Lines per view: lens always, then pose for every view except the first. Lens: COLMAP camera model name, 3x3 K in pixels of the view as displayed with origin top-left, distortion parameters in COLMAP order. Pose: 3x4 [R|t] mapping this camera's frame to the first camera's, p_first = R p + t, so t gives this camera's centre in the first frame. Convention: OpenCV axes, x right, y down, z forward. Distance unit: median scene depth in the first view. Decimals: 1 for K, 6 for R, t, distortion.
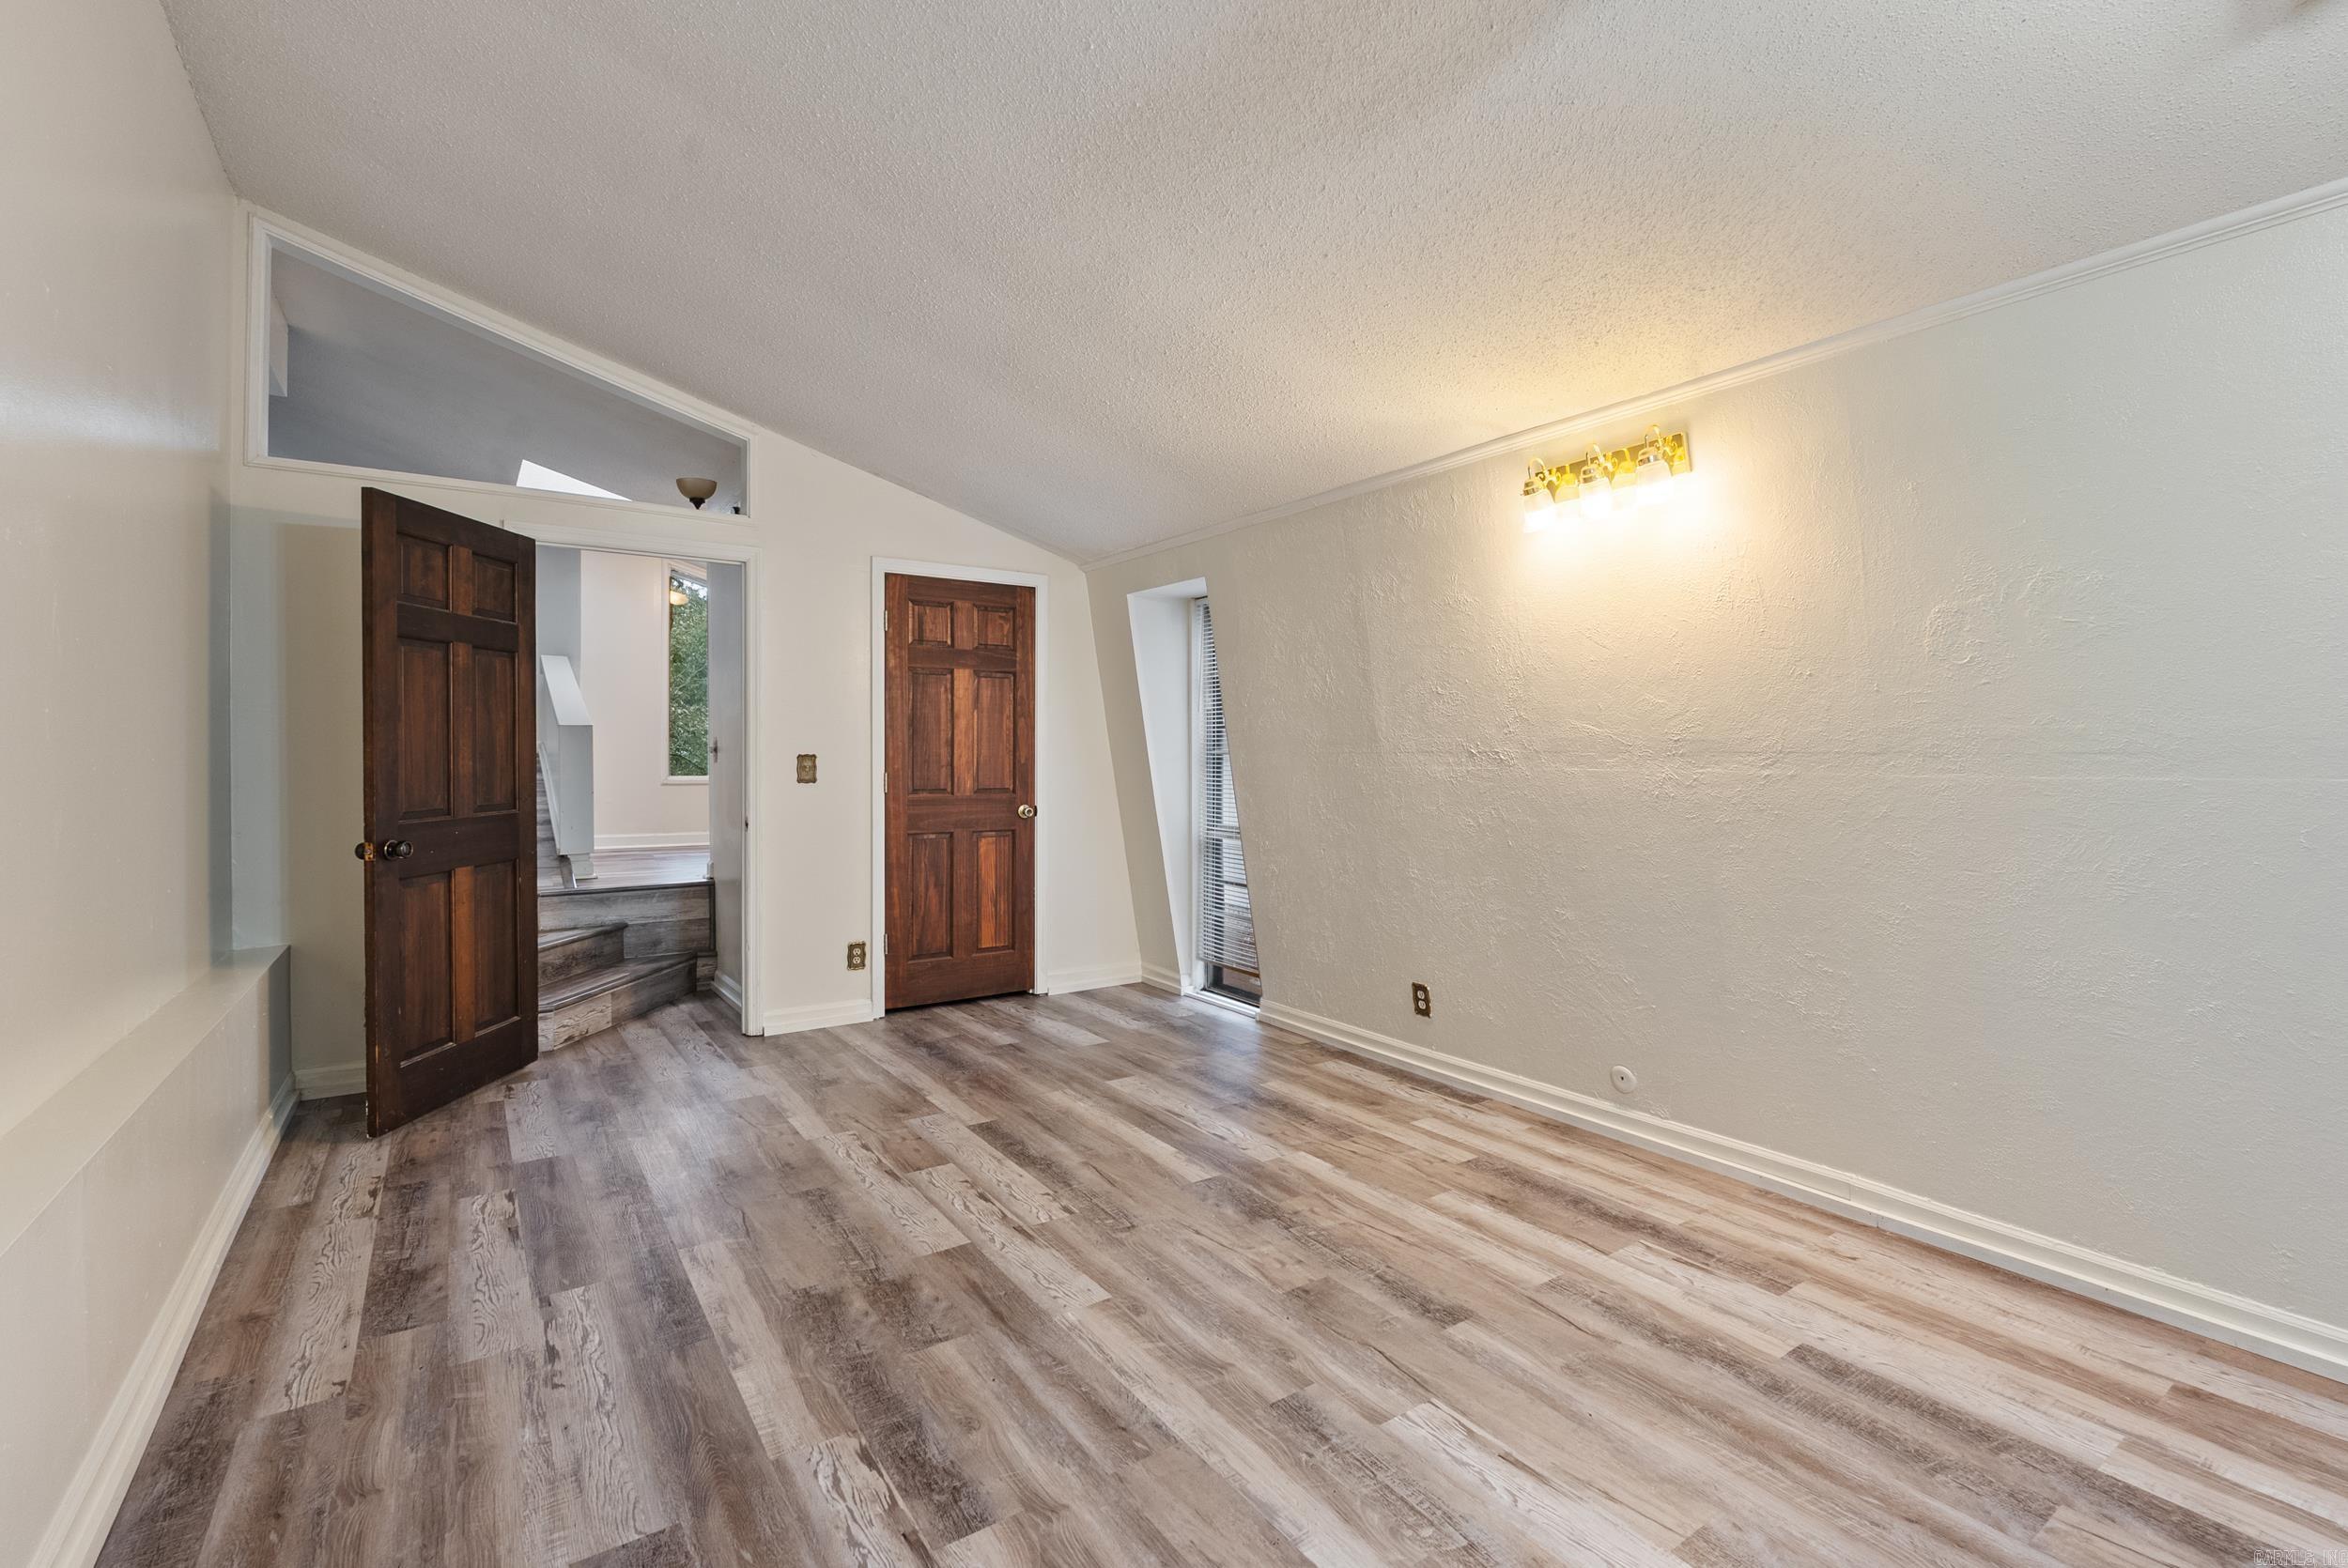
lens RADIAL K [[1039.0, 0, 1175.9], [0, 1039.0, 770.9], [0, 0, 1]] dist [-0.005261, 0.000355]
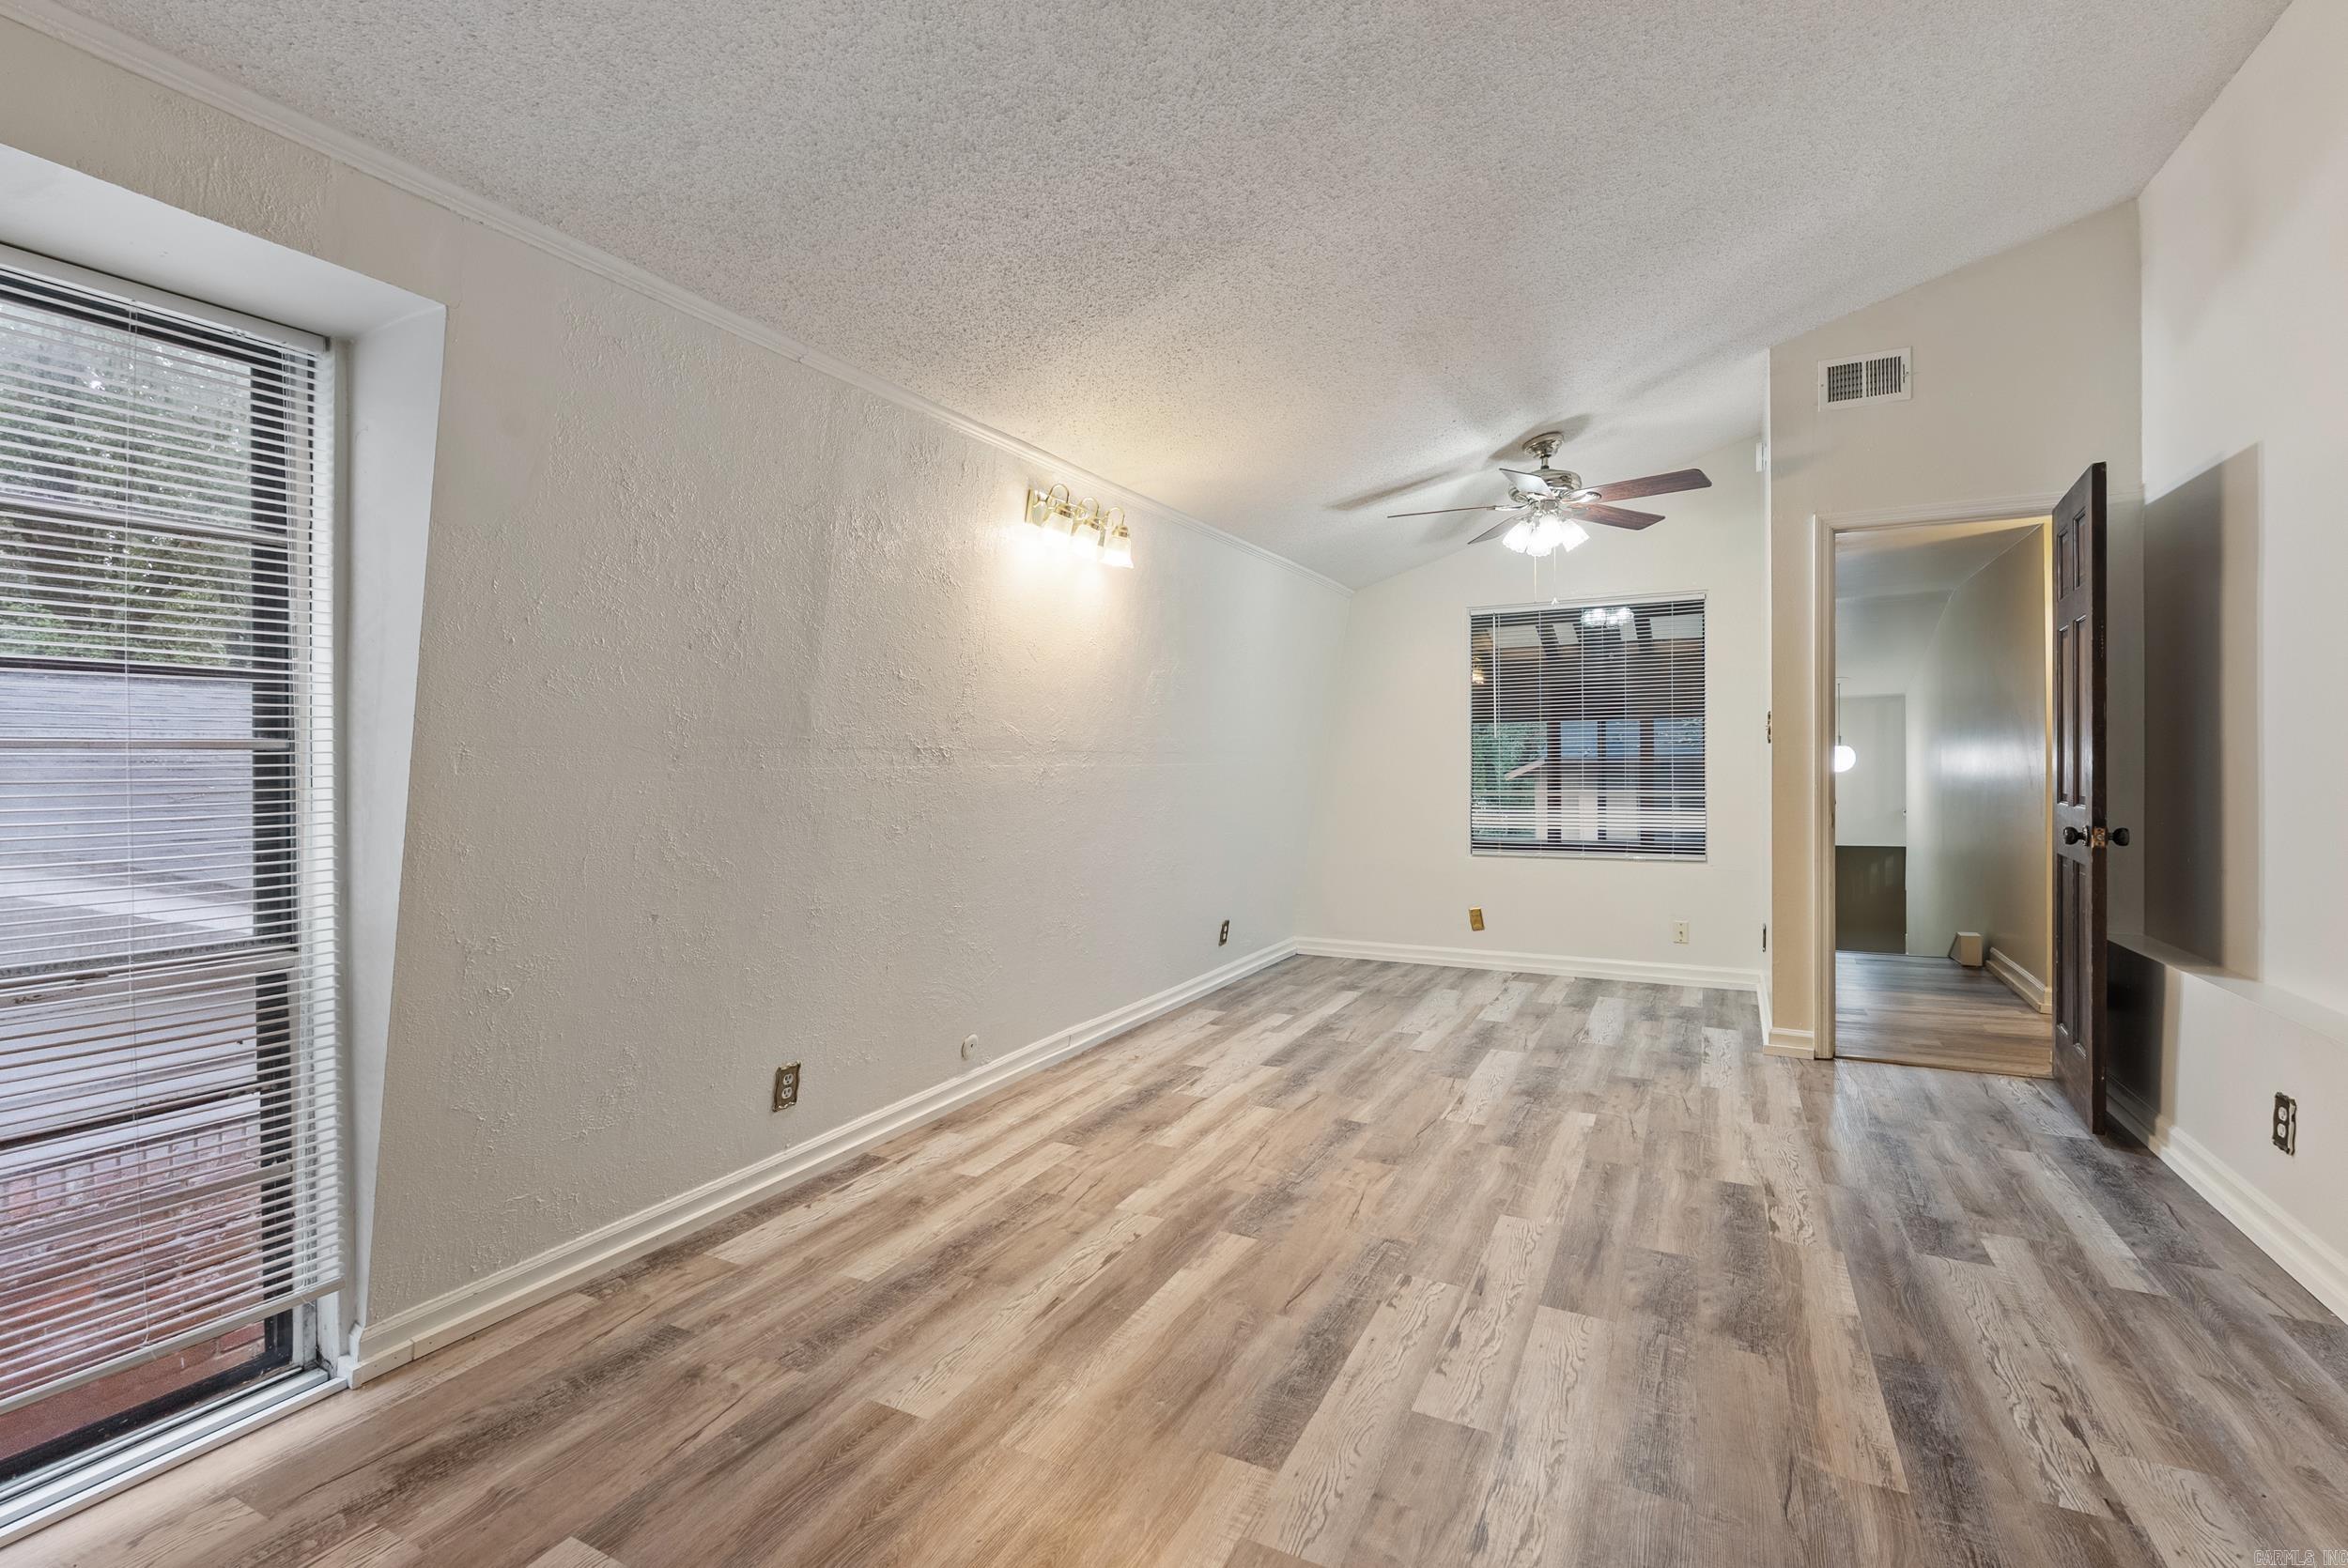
lens RADIAL K [[1039.0, 0, 1176.6], [0, 1039.0, 771.4], [0, 0, 1]] dist [-0.005261, 0.000355]
pose [[-0.472881, -0.004611, 0.881114, -0.809887], [0.020682, 0.999653, 0.016331, -0.012108], [-0.880883, 0.025946, -0.472622, 1.652842]]
